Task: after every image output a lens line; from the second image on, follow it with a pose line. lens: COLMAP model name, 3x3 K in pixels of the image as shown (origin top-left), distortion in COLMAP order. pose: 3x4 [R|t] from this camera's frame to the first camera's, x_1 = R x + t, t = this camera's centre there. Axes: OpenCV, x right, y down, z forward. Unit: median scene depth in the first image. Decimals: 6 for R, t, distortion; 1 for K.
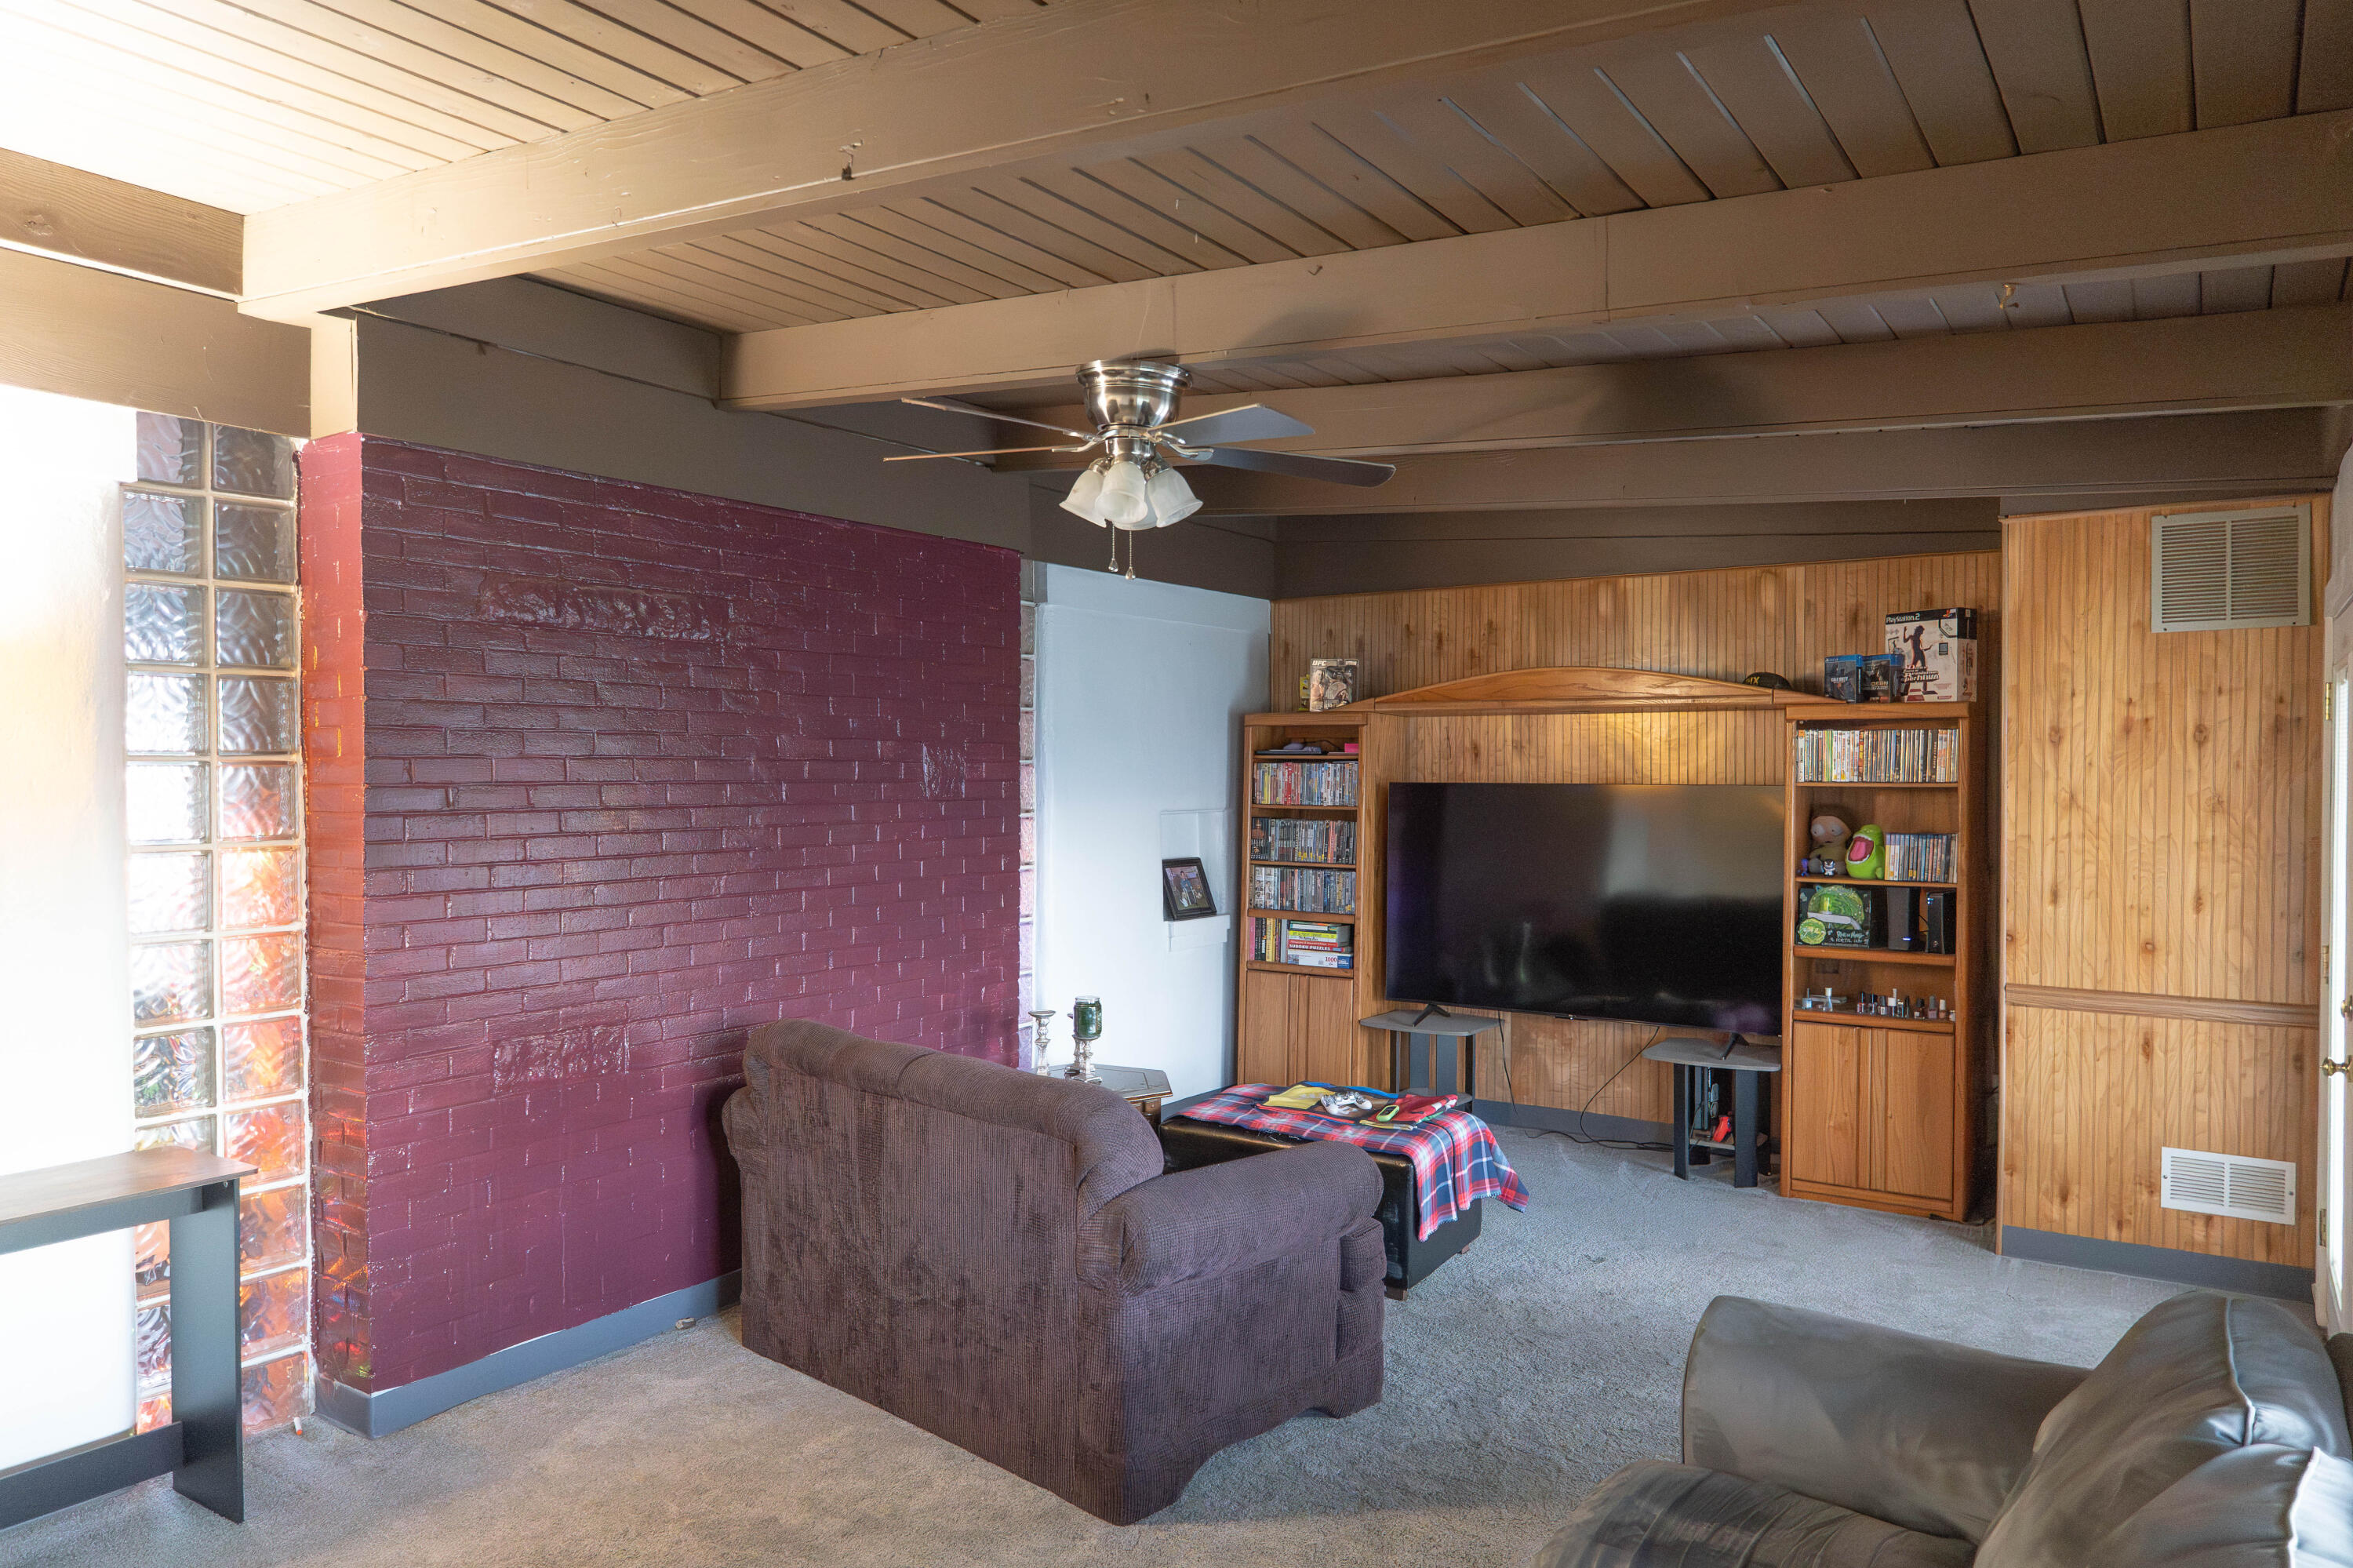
lens RADIAL K [[1574.3, 0, 1176.5], [0, 1574.3, 784.0], [0, 0, 1]] dist [0.004942, 0.000285]
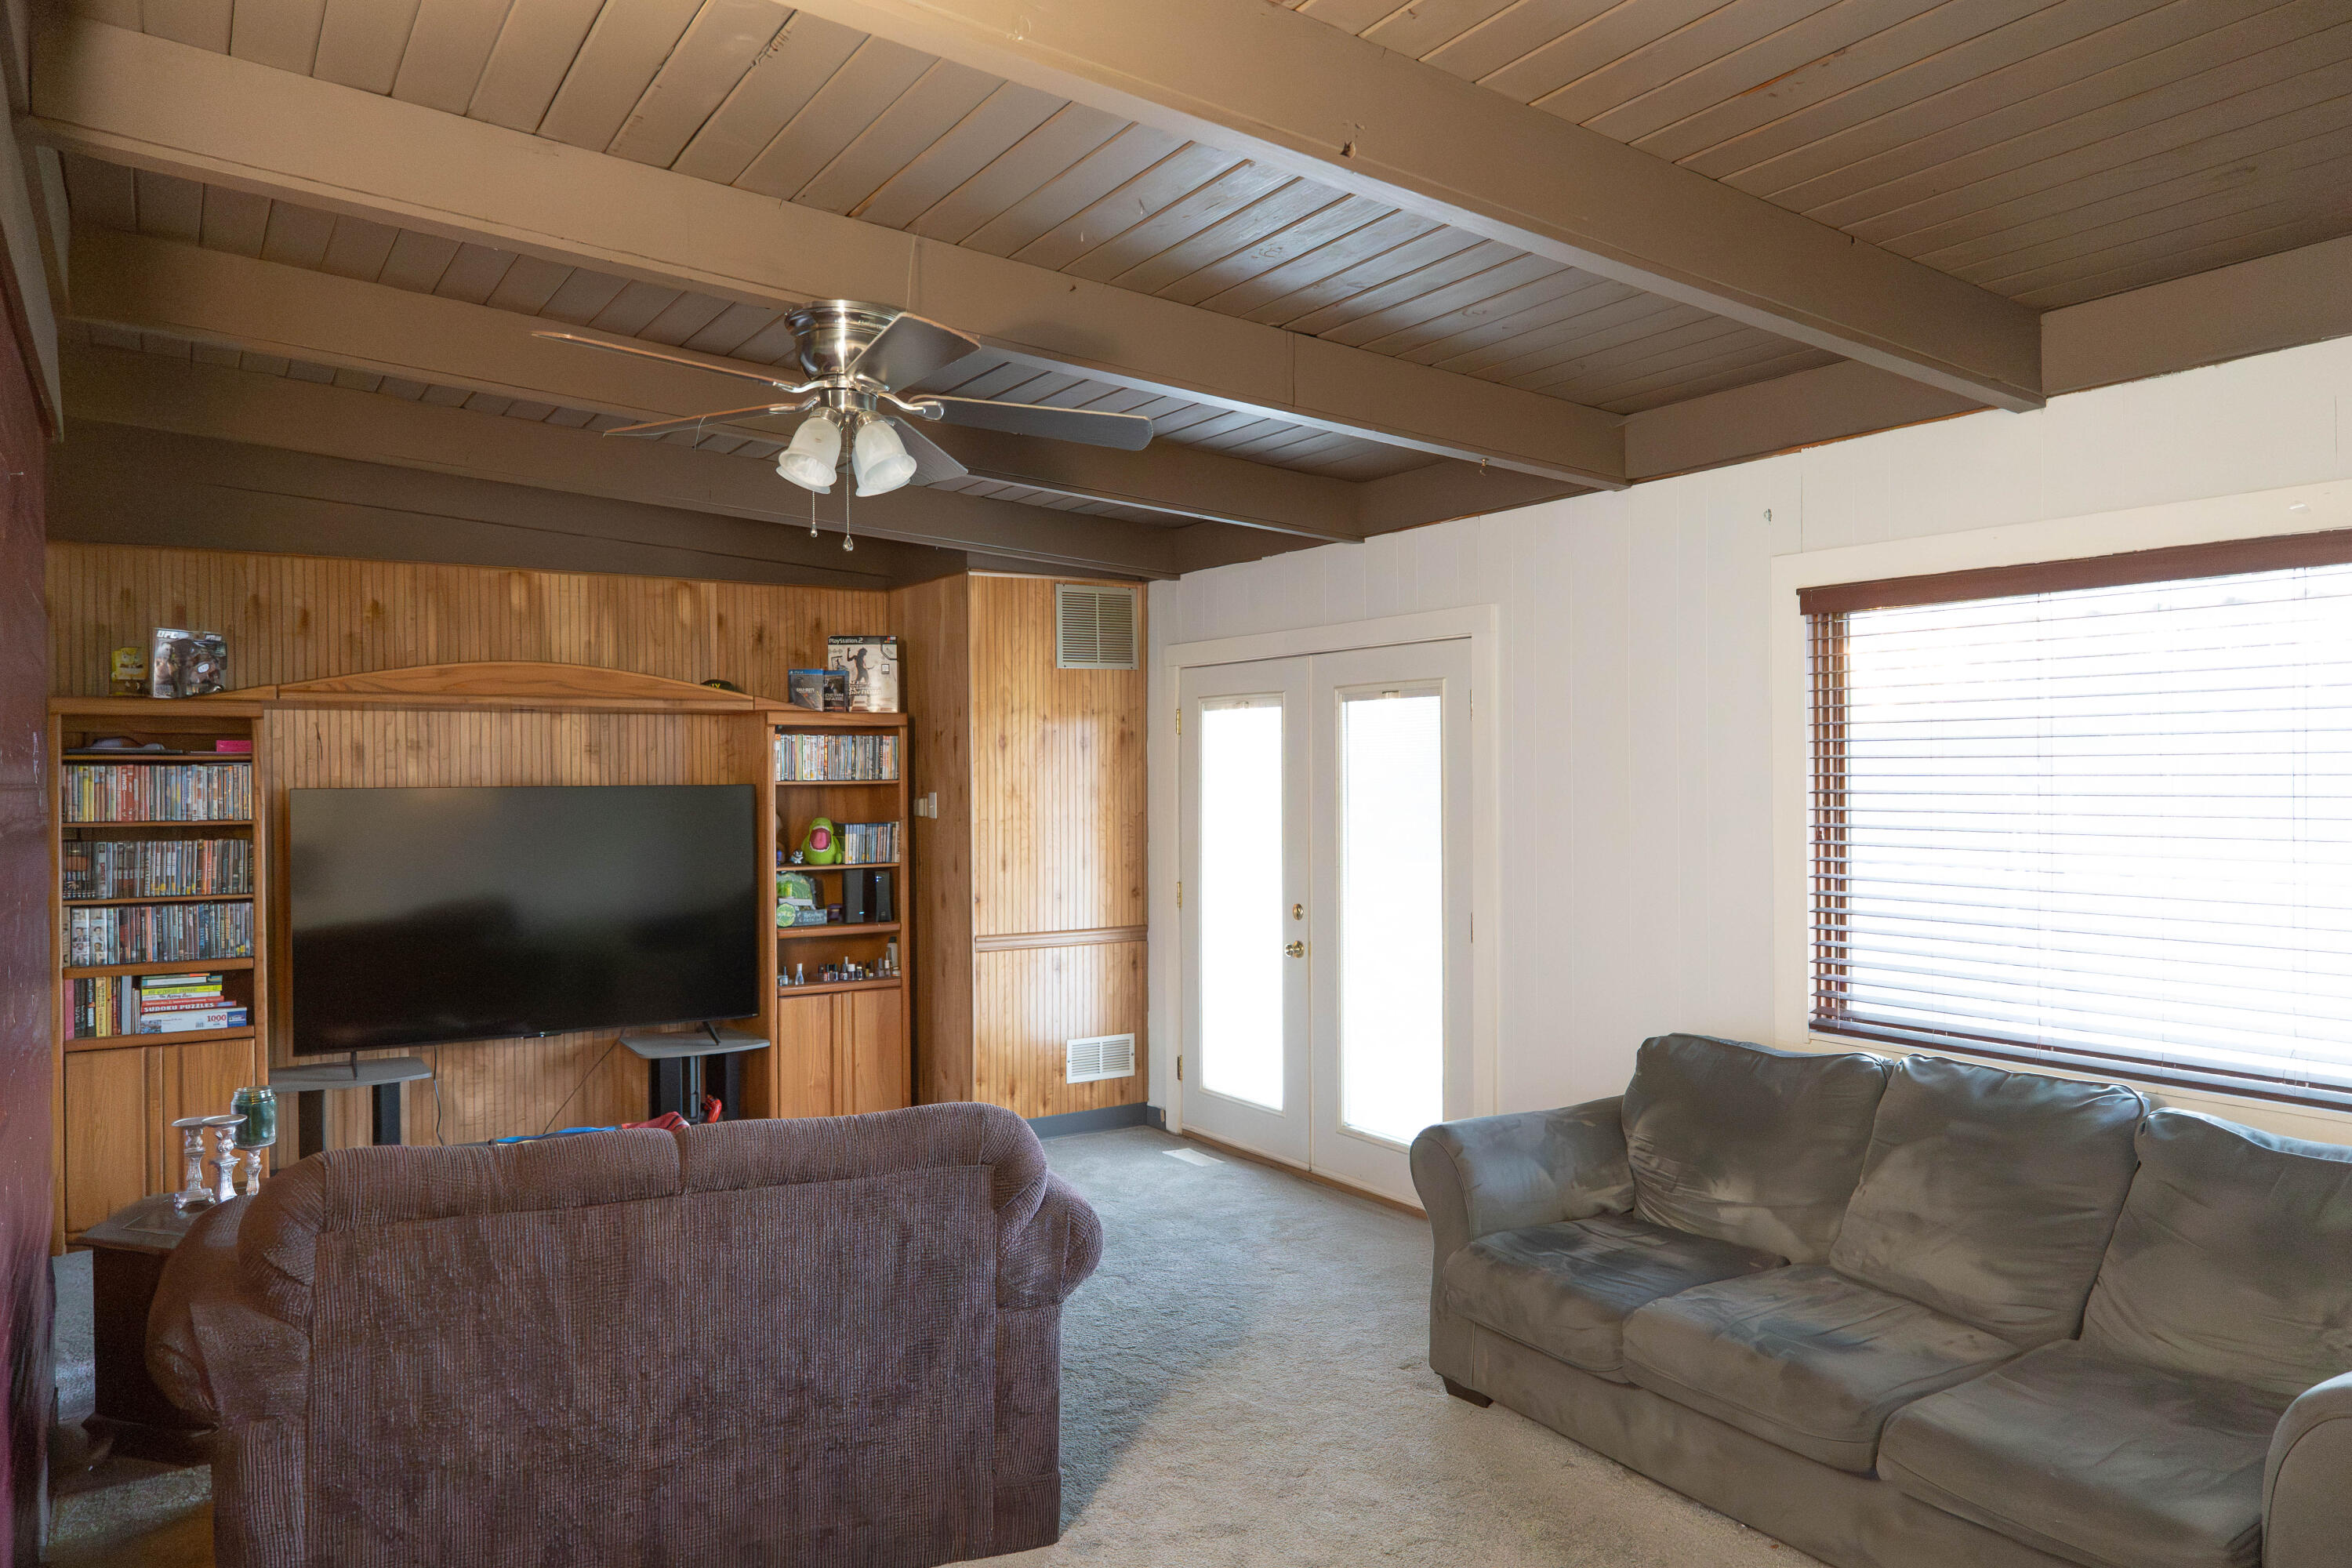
lens RADIAL K [[1560.7, 0, 1172.1], [0, 1560.7, 781.0], [0, 0, 1]] dist [-0.001491, -0.001148]
pose [[0.398788, -0.008493, 0.917004, -0.498893], [0.017697, 0.999842, 0.001565, 0.001921], [-0.916872, 0.015604, 0.398875, 0.309167]]
